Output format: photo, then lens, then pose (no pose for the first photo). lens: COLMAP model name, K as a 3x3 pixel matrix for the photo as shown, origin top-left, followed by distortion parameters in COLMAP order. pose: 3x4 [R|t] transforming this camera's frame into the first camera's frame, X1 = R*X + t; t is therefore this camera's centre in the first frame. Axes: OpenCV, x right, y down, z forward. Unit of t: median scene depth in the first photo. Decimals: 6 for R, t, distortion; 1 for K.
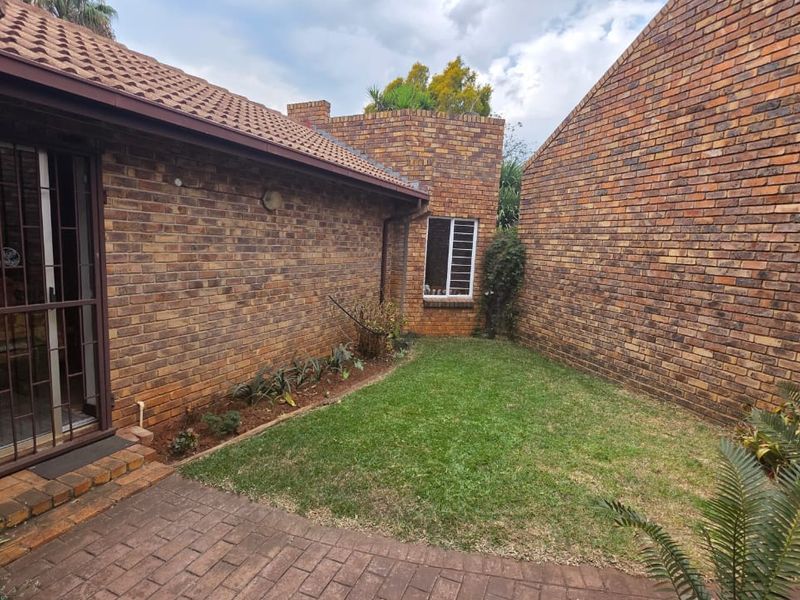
lens RADIAL K [[433.2, 0, 385.1], [0, 433.2, 298.2], [0, 0, 1]] dist [-0.003069, 0.002440]
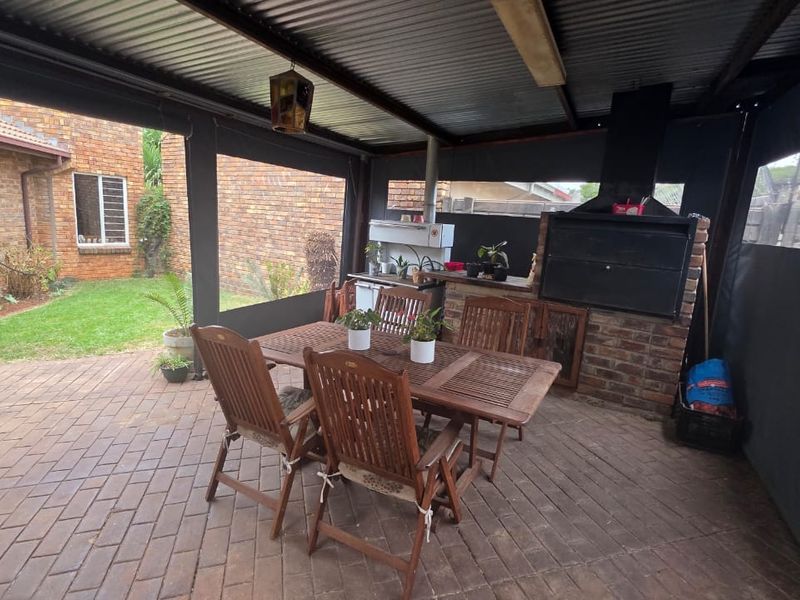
lens RADIAL K [[433.2, 0, 397.9], [0, 433.2, 298.4], [0, 0, 1]] dist [-0.003069, 0.002440]
pose [[0.769587, -0.113873, 0.628307, 0.006918], [0.055010, 0.992135, 0.112434, 0.054917], [-0.636169, -0.051965, 0.769798, -0.409492]]
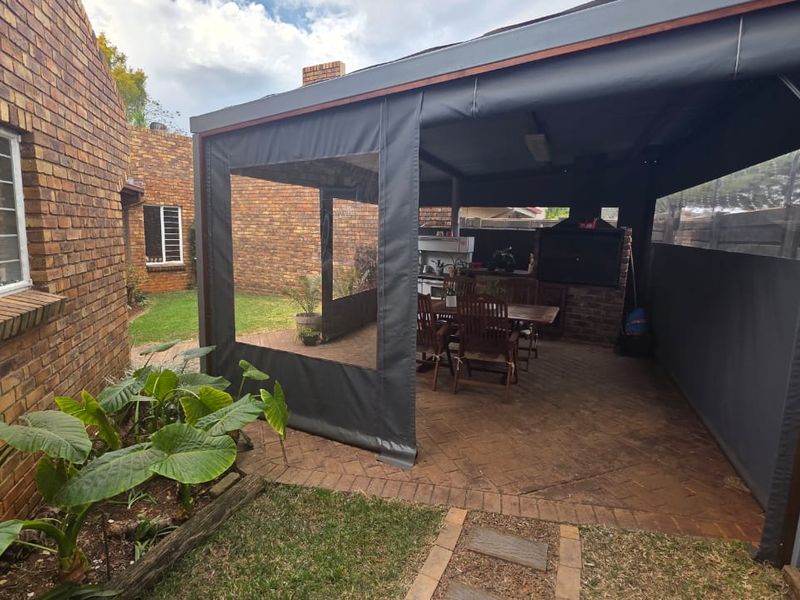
lens RADIAL K [[433.2, 0, 401.9], [0, 433.2, 298.1], [0, 0, 1]] dist [-0.003069, 0.002440]
pose [[0.711910, -0.133741, 0.689418, -0.293728], [0.095452, 0.991016, 0.093683, 0.052091], [-0.695753, -0.000887, 0.718280, -0.533128]]
